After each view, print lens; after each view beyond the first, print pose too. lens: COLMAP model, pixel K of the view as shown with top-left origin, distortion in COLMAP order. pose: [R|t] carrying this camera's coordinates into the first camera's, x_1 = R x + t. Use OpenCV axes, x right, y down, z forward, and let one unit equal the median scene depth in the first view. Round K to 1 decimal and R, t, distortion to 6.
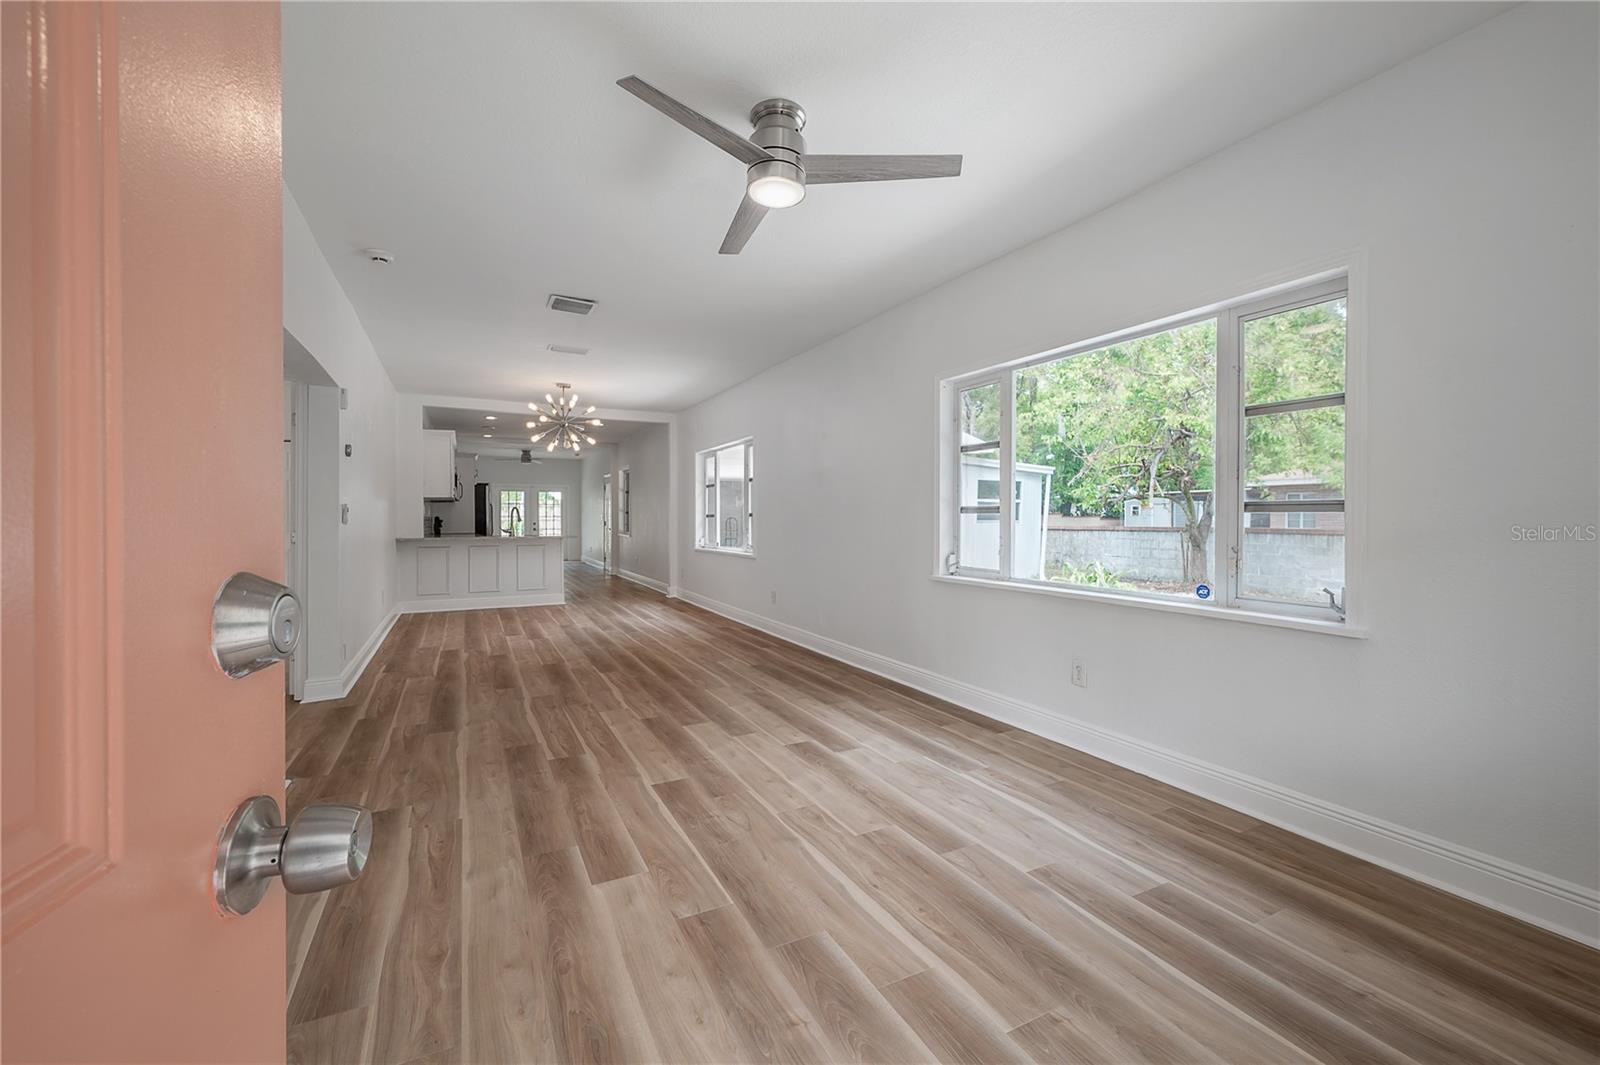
lens RADIAL K [[654.9, 0, 791.1], [0, 654.9, 529.7], [0, 0, 1]] dist [-0.003168, 0.001297]
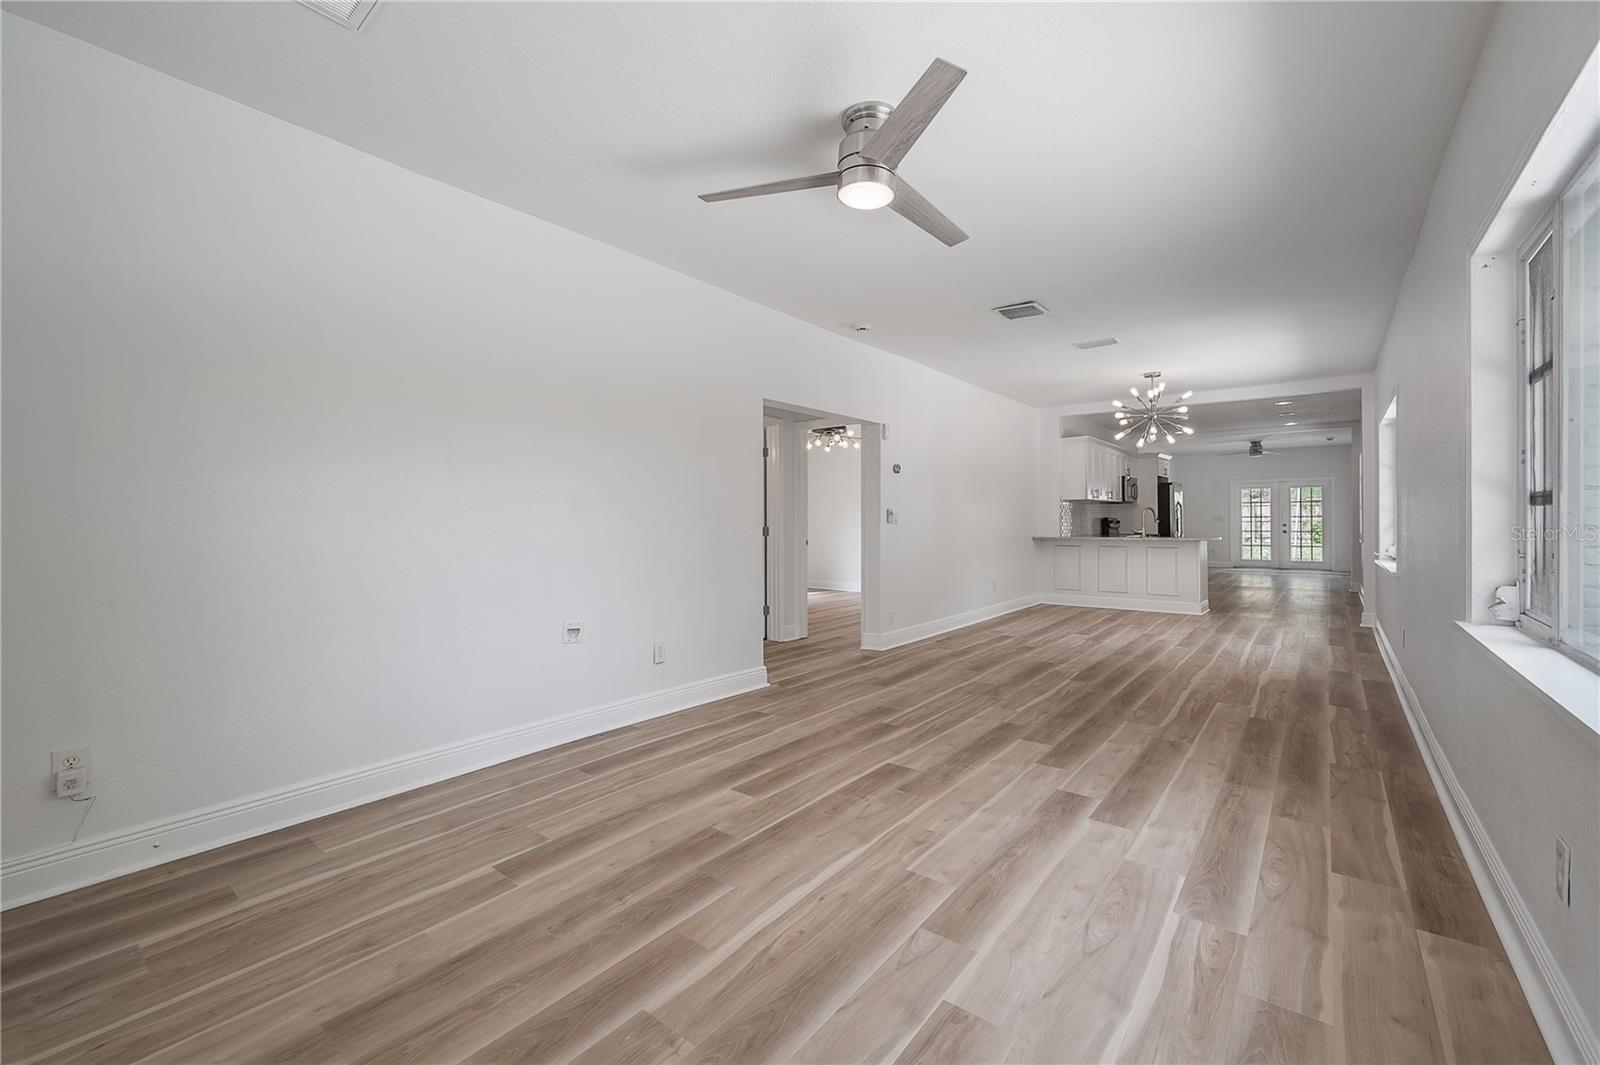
lens RADIAL K [[654.9, 0, 793.5], [0, 654.9, 519.4], [0, 0, 1]] dist [-0.003168, 0.001297]
pose [[0.413446, -0.001003, -0.910528, 0.646042], [-0.014602, 0.999863, -0.007732, -0.003690], [0.910412, 0.016492, 0.413375, 0.361948]]
